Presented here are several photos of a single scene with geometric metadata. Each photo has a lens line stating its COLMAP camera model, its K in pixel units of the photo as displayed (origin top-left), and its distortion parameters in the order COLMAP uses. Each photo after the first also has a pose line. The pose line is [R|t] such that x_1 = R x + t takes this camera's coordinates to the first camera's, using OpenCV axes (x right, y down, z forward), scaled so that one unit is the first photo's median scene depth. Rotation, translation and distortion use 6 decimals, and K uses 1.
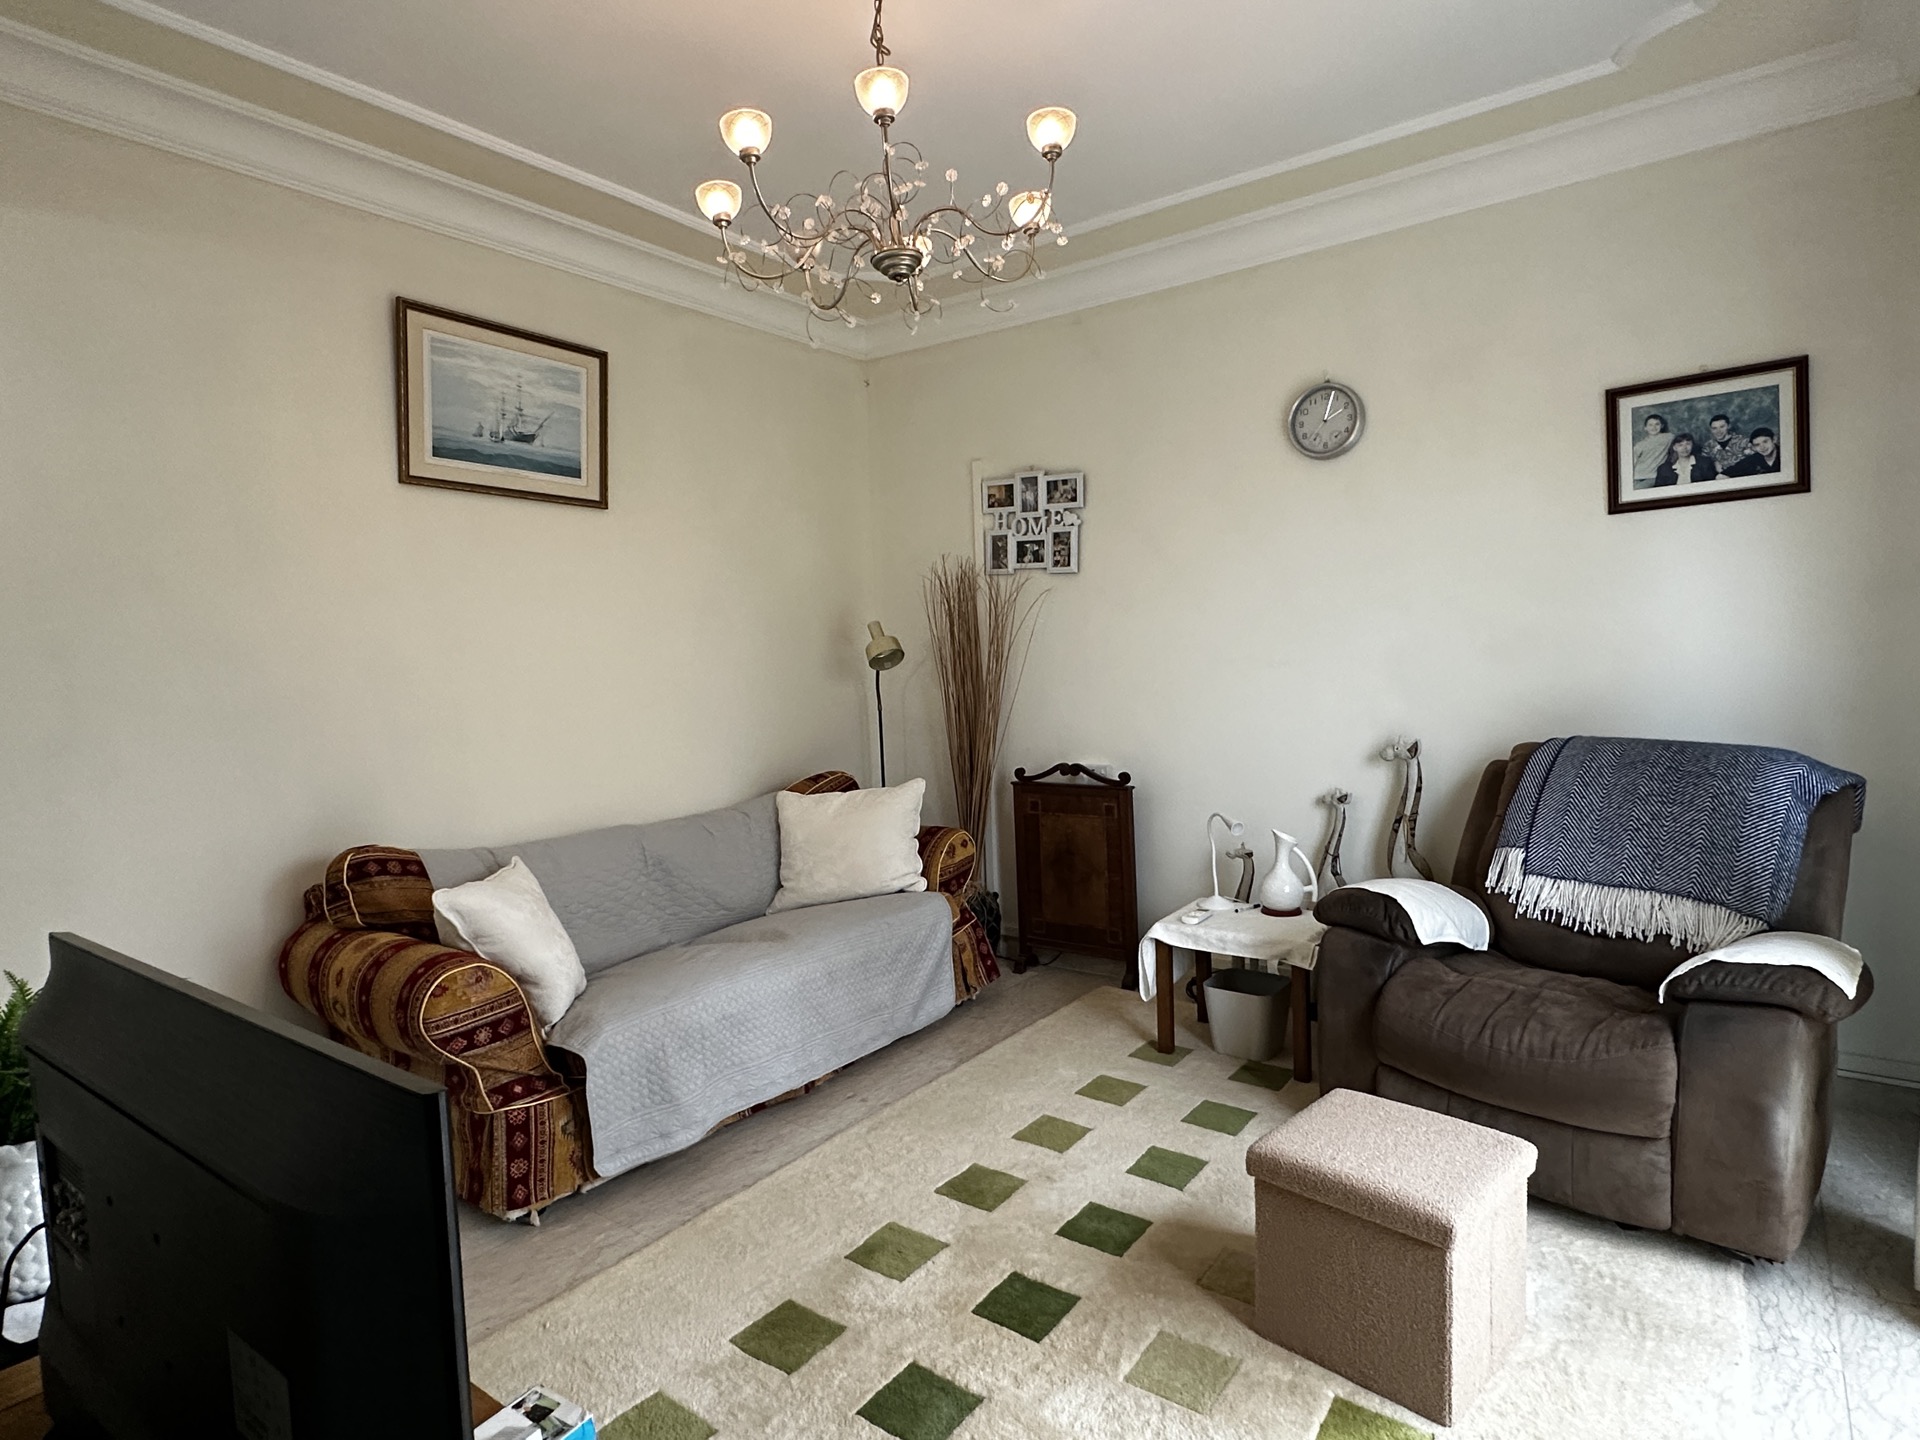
lens RADIAL K [[1061.7, 0, 954.4], [0, 1061.7, 716.6], [0, 0, 1]] dist [-0.000114, -0.000643]
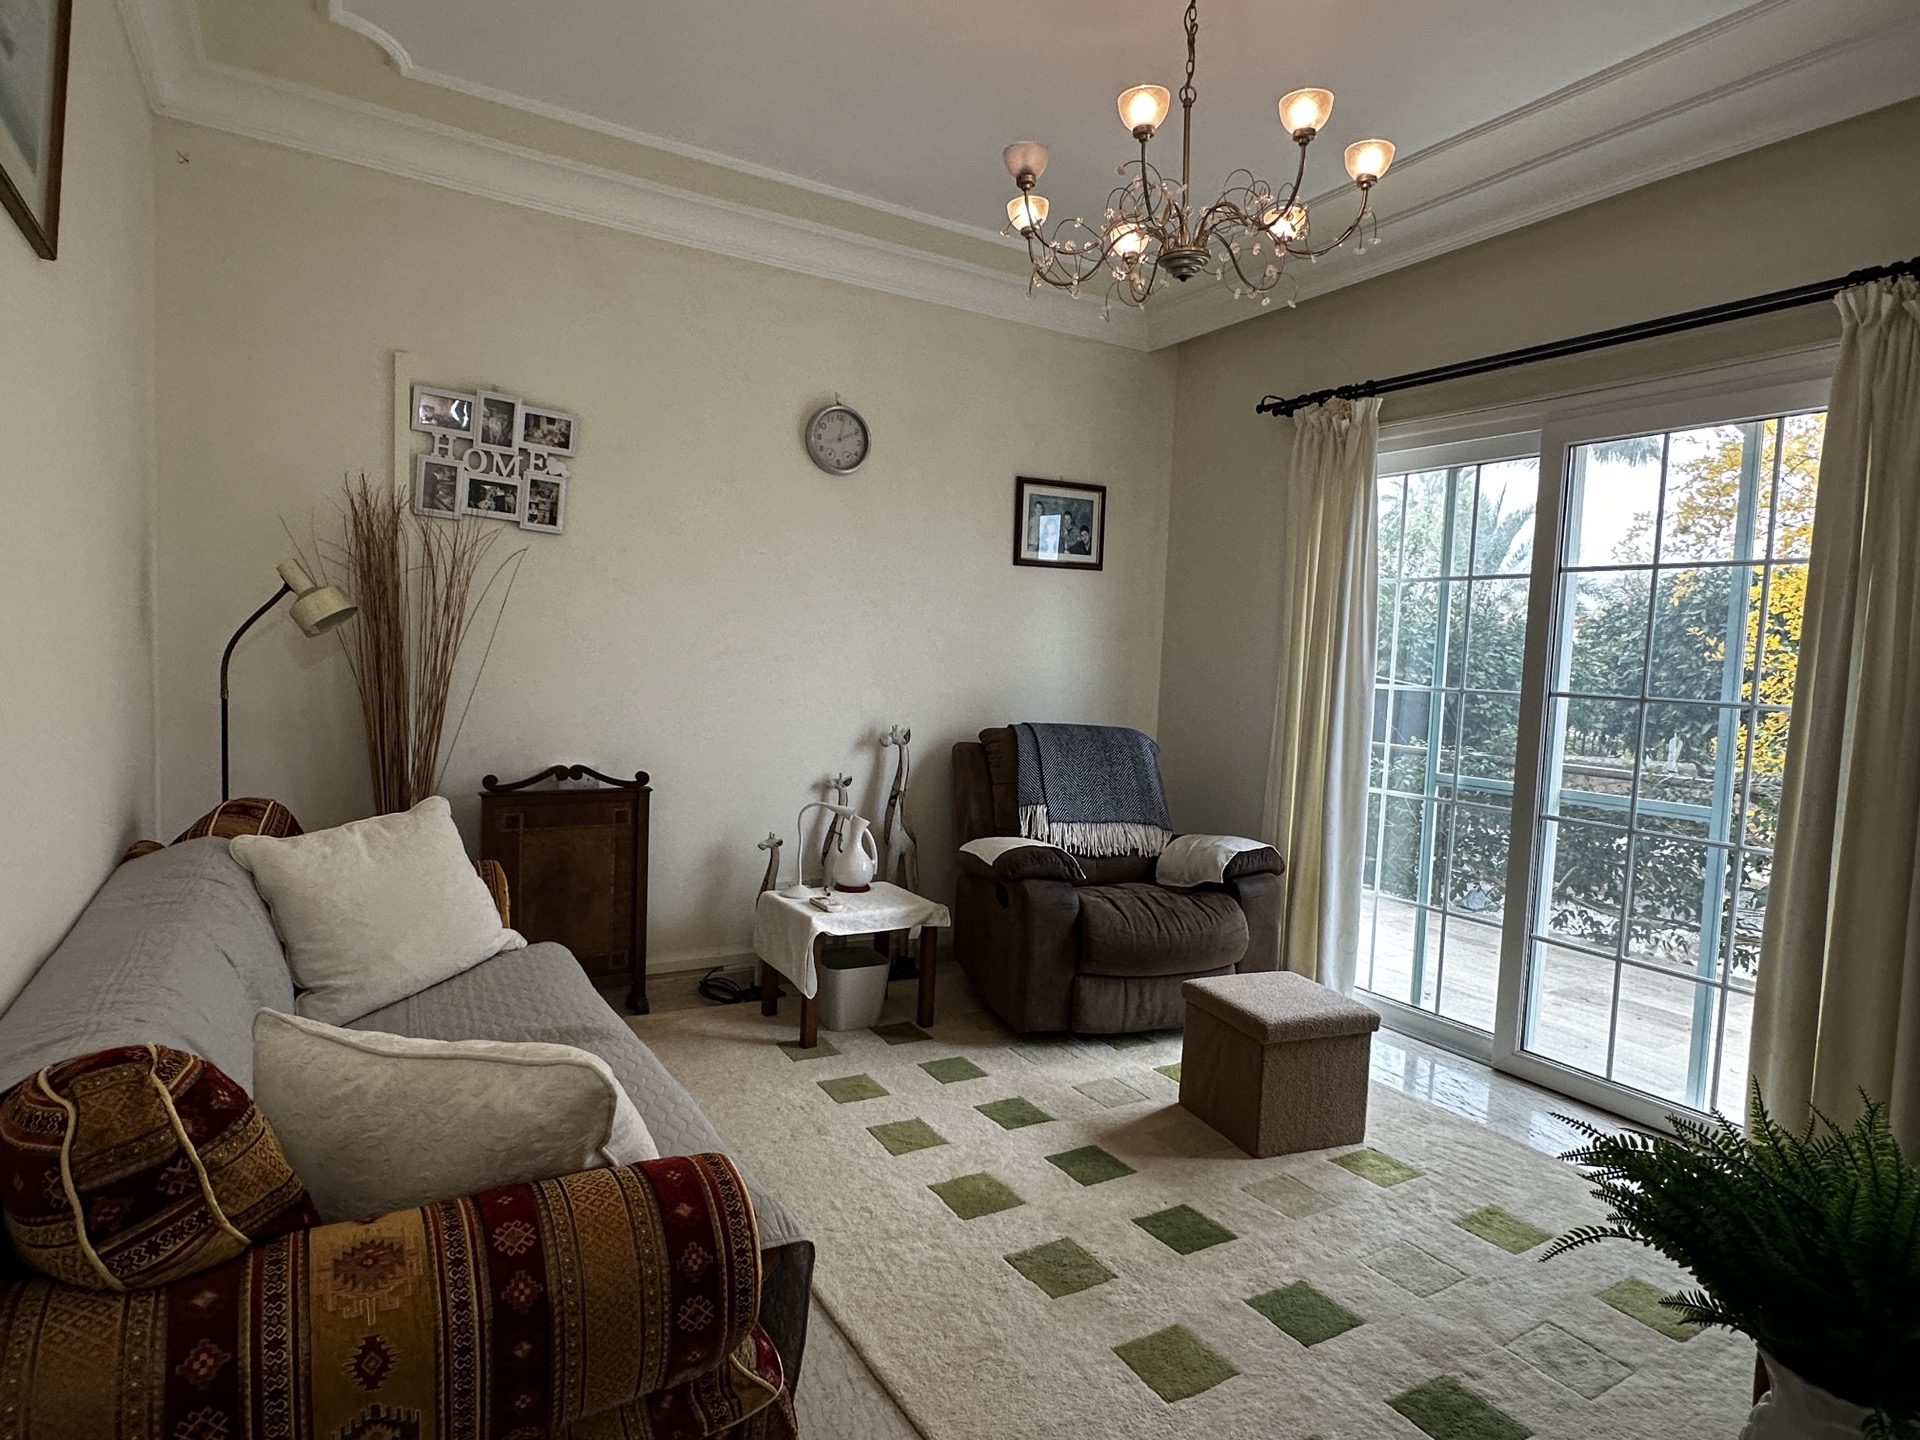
lens RADIAL K [[1061.7, 0, 955.4], [0, 1061.7, 725.5], [0, 0, 1]] dist [-0.000114, -0.000643]
pose [[0.379923, -0.013315, 0.924922, -0.617594], [-0.000085, 0.999896, 0.014429, 0.001393], [-0.925018, -0.005560, 0.379882, 0.463694]]
